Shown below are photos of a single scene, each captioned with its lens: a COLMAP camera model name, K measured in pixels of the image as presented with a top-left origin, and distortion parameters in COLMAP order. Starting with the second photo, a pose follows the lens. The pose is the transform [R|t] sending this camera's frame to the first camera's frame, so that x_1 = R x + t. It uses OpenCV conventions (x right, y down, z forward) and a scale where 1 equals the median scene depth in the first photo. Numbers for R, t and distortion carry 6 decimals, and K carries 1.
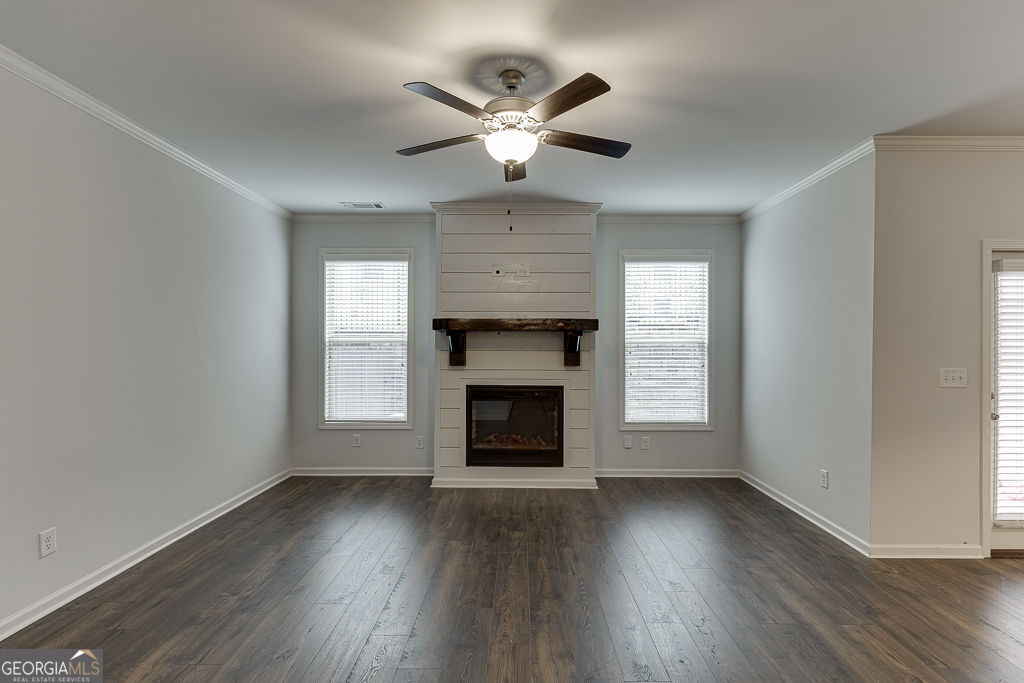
lens RADIAL K [[497.7, 0, 520.3], [0, 497.7, 344.3], [0, 0, 1]] dist [-0.003905, -0.001474]
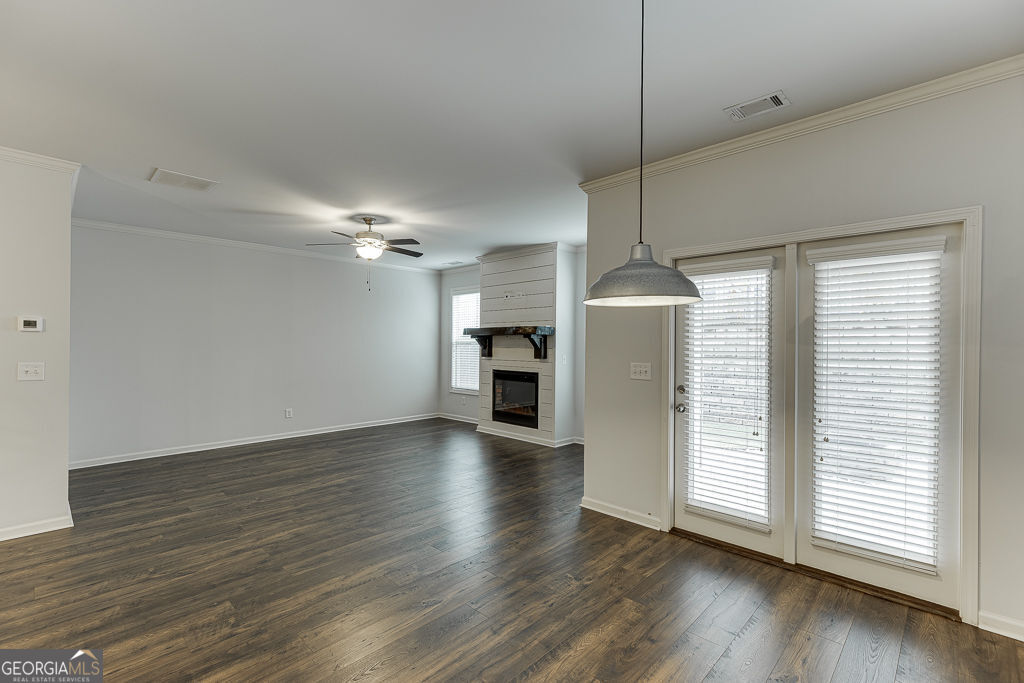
lens RADIAL K [[457.7, 0, 519.4], [0, 457.7, 343.1], [0, 0, 1]] dist [0.005324, -0.000562]
pose [[0.723152, -0.001309, -0.690688, 0.957932], [0.000099, 0.999998, -0.001792, 0.000804], [0.690689, 0.001227, 0.723151, 0.006617]]
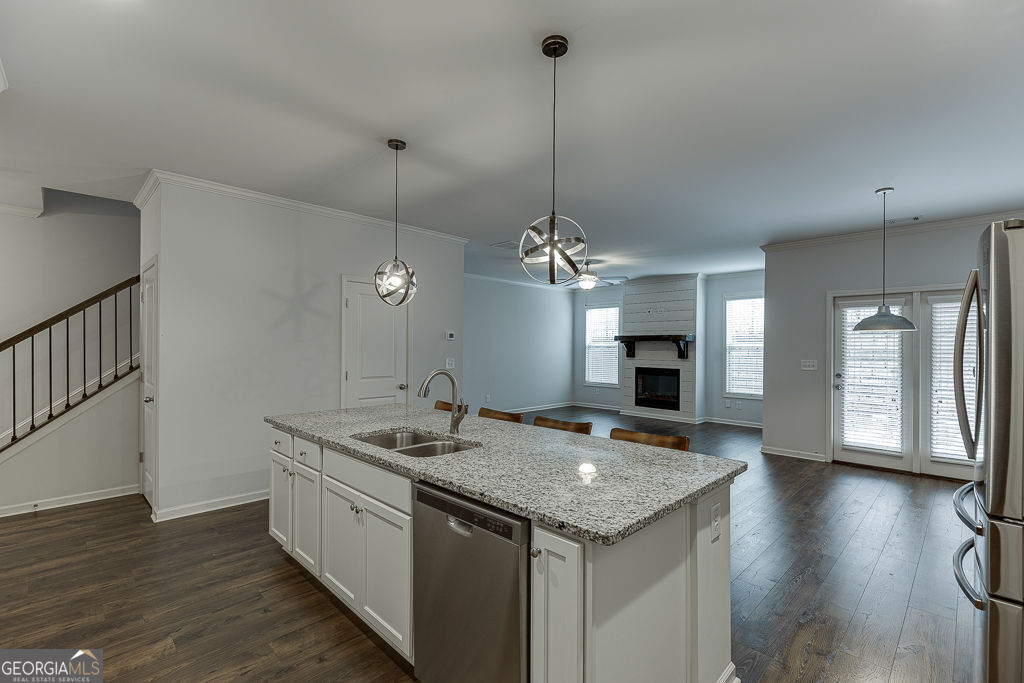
lens RADIAL K [[457.7, 0, 519.4], [0, 457.7, 343.1], [0, 0, 1]] dist [0.005324, -0.000562]
pose [[0.713637, -0.003850, -0.700506, 0.889440], [-0.002548, 0.999964, -0.008092, -0.001160], [0.700511, 0.007560, 0.713601, -0.710438]]
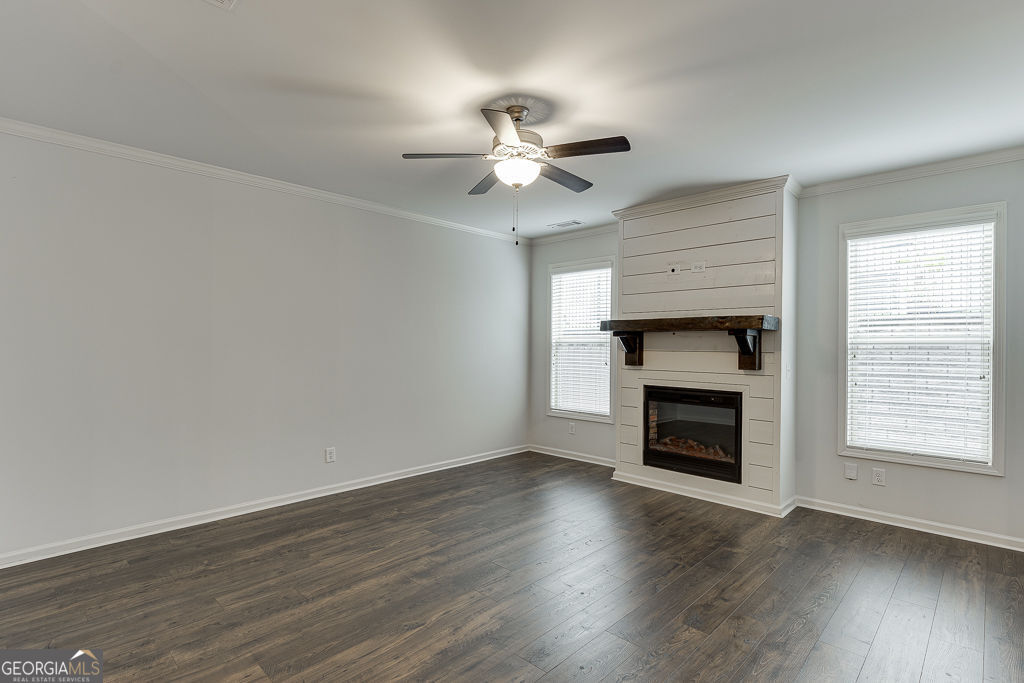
lens RADIAL K [[497.7, 0, 520.3], [0, 497.7, 344.3], [0, 0, 1]] dist [-0.003905, -0.001474]
pose [[0.724599, 0.000929, -0.689170, 0.408219], [-0.002809, 0.999995, -0.001606, 0.001492], [0.689165, 0.003099, 0.724598, 0.091489]]
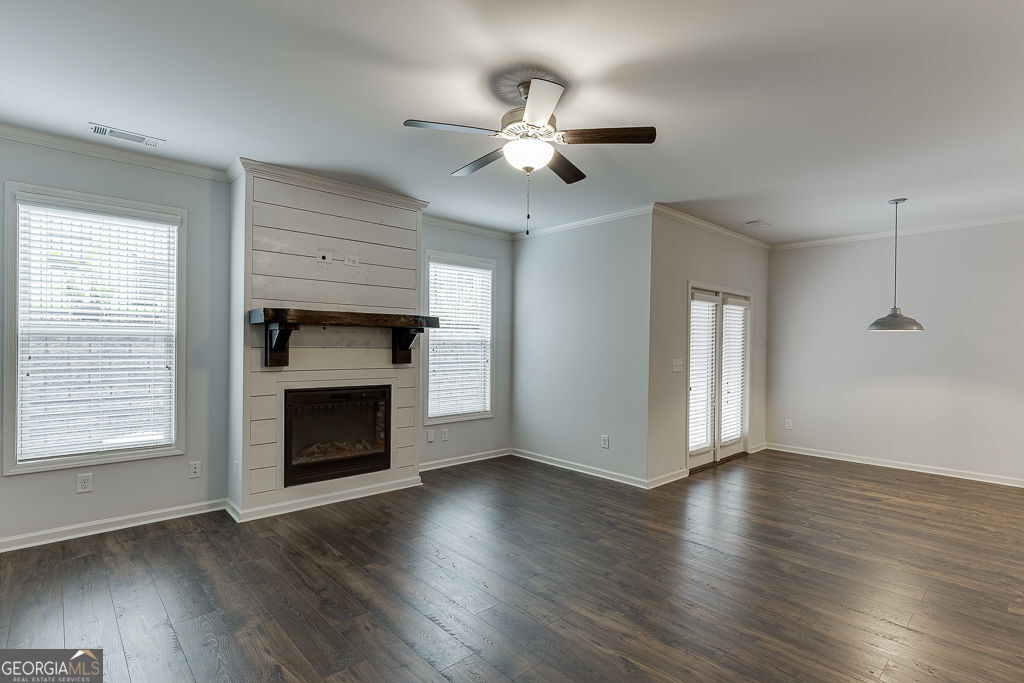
lens RADIAL K [[497.7, 0, 520.3], [0, 497.7, 344.3], [0, 0, 1]] dist [-0.003905, -0.001474]
pose [[0.726981, 0.004616, 0.686643, -0.391889], [-0.010369, 0.999937, 0.004257, -0.000942], [-0.686580, -0.010215, 0.726983, 0.129998]]
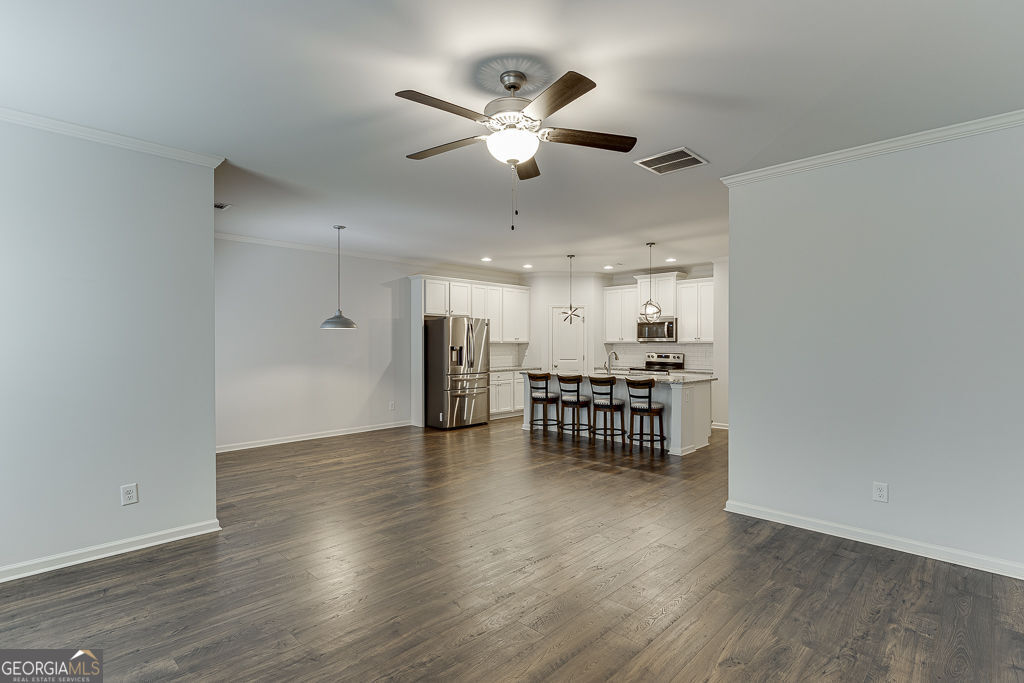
lens RADIAL K [[497.7, 0, 520.3], [0, 497.7, 344.3], [0, 0, 1]] dist [-0.003905, -0.001474]
pose [[-0.722416, -0.007042, 0.691423, -0.382463], [-0.003039, 0.999971, 0.007009, -0.001620], [-0.691452, 0.002962, -0.722416, 0.902495]]
